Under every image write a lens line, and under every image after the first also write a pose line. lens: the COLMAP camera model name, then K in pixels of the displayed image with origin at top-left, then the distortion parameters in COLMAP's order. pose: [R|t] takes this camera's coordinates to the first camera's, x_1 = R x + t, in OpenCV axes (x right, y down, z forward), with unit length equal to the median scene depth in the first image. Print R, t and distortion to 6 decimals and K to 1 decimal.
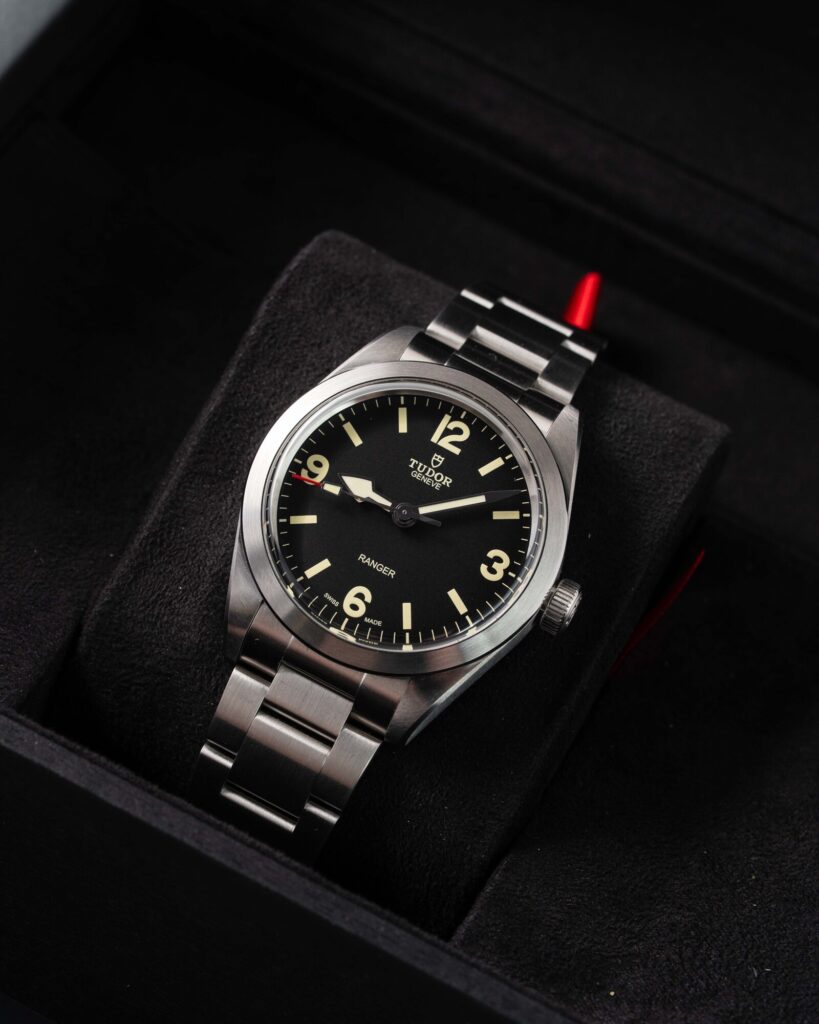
lens RADIAL K [[4178.6, 0, 408.8], [0, 4178.6, 512.5], [0, 0, 1]] dist [-0.231628, 0.000000]
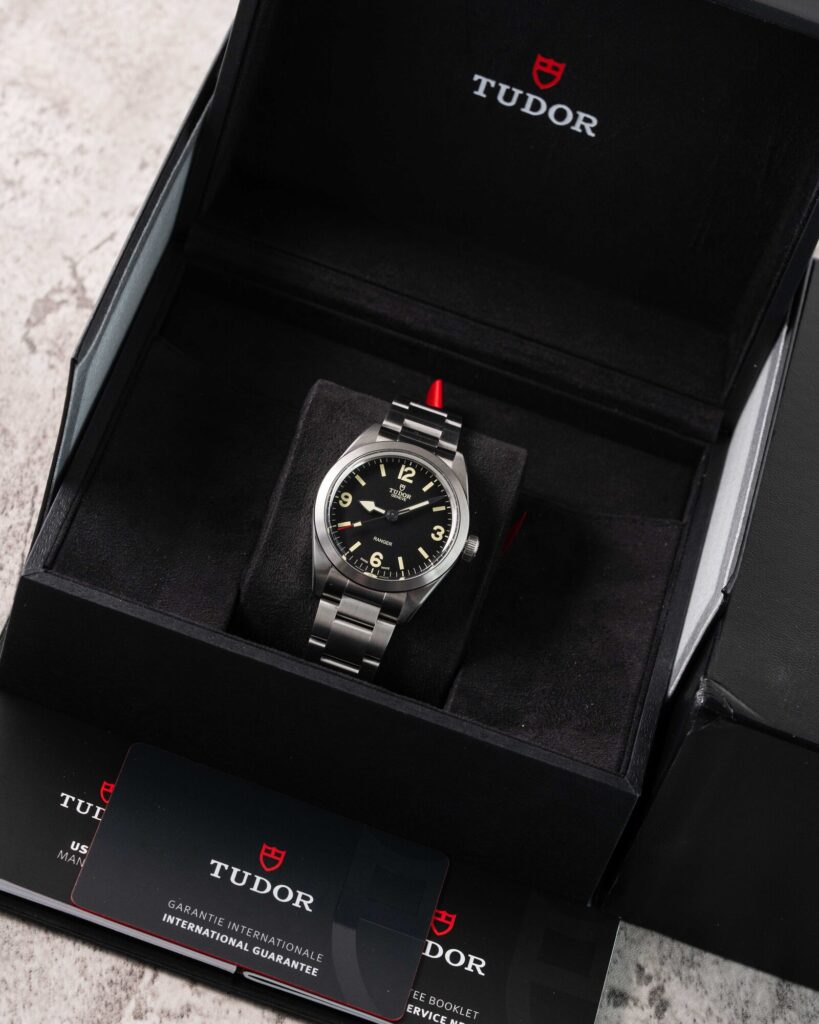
lens RADIAL K [[4178.6, 0, 410.3], [0, 4178.6, 511.9], [0, 0, 1]] dist [-0.231628, 0.000000]
pose [[0.977706, -0.138695, 0.157652, -0.319541], [0.134303, 0.990203, 0.038228, -0.079376], [-0.161409, -0.016202, 0.986755, -1.060559]]
